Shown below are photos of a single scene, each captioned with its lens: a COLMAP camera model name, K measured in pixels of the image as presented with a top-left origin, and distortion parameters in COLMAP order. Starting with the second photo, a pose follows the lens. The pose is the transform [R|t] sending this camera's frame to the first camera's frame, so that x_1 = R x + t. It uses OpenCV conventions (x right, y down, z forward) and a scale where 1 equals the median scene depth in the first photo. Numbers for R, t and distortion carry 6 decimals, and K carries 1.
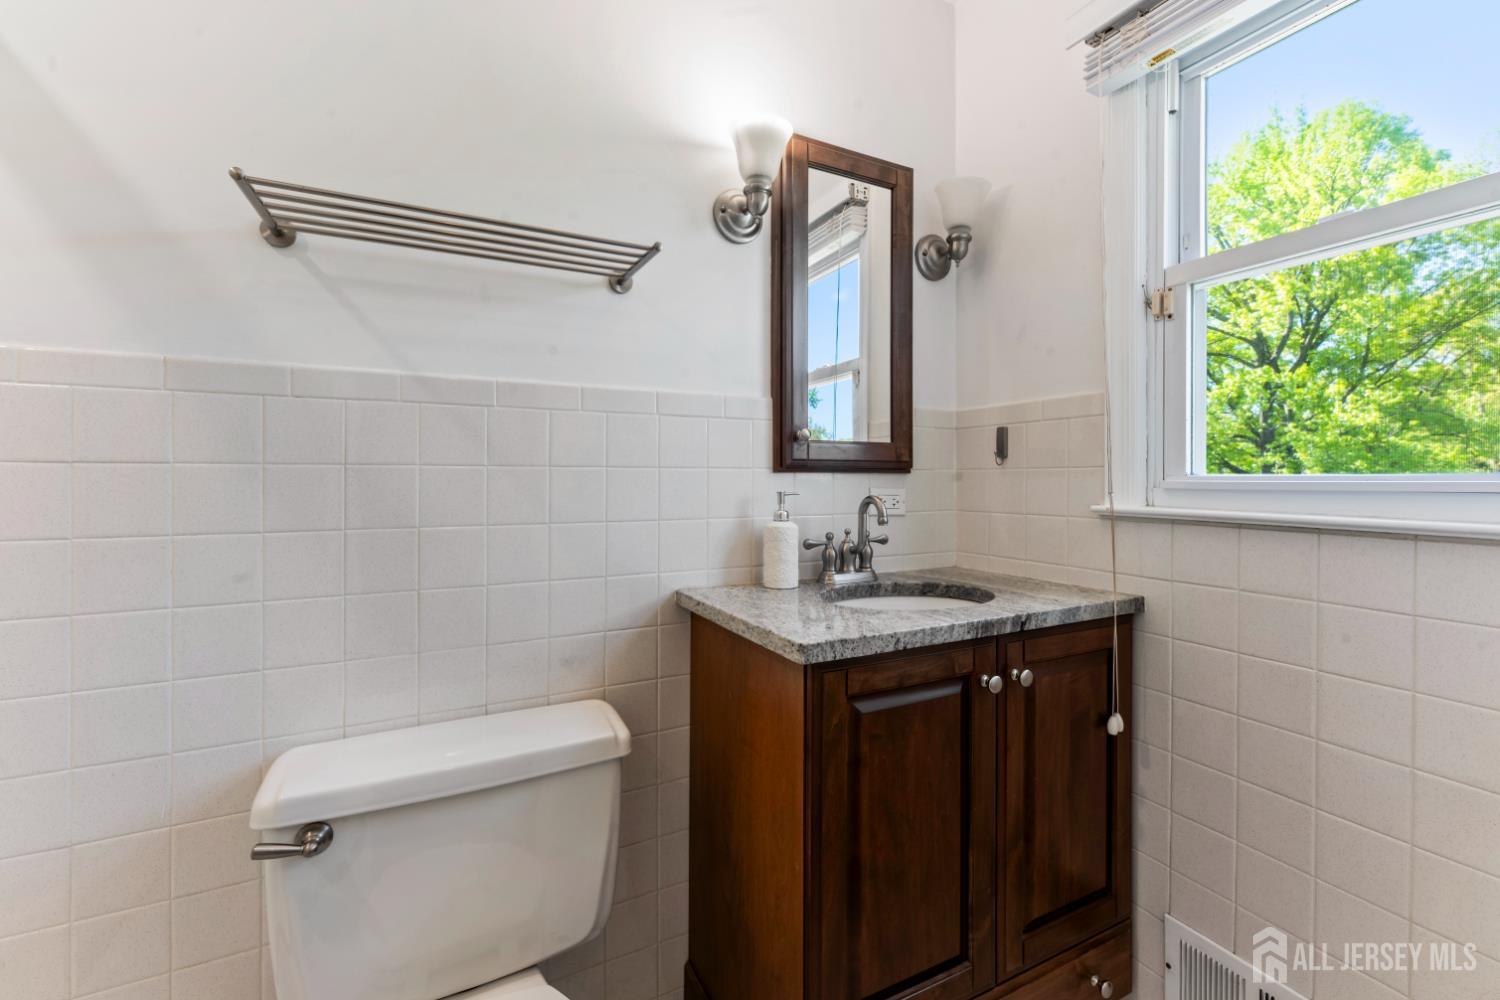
lens RADIAL K [[619.6, 0, 747.6], [0, 619.6, 489.3], [0, 0, 1]] dist [-0.001451, -0.001293]
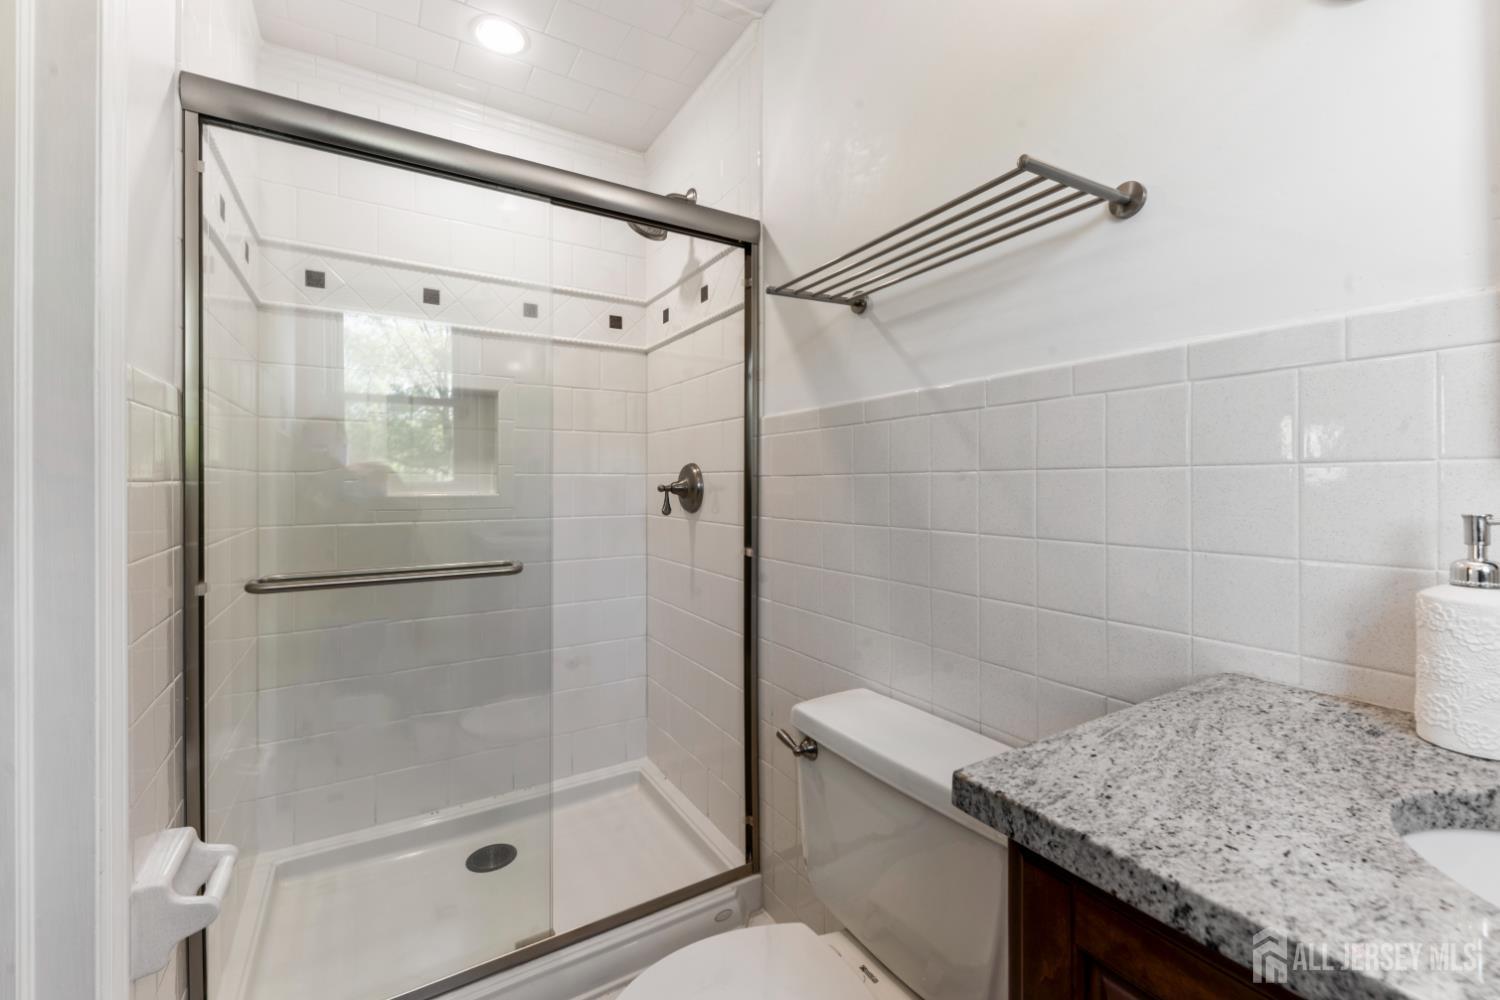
lens RADIAL K [[619.6, 0, 750.4], [0, 619.6, 489.2], [0, 0, 1]] dist [-0.001451, -0.001293]
pose [[0.076838, 0.009807, -0.996995, 0.552541], [-0.007788, 0.999927, 0.009236, -0.017627], [0.997013, 0.007055, 0.076909, 0.640270]]
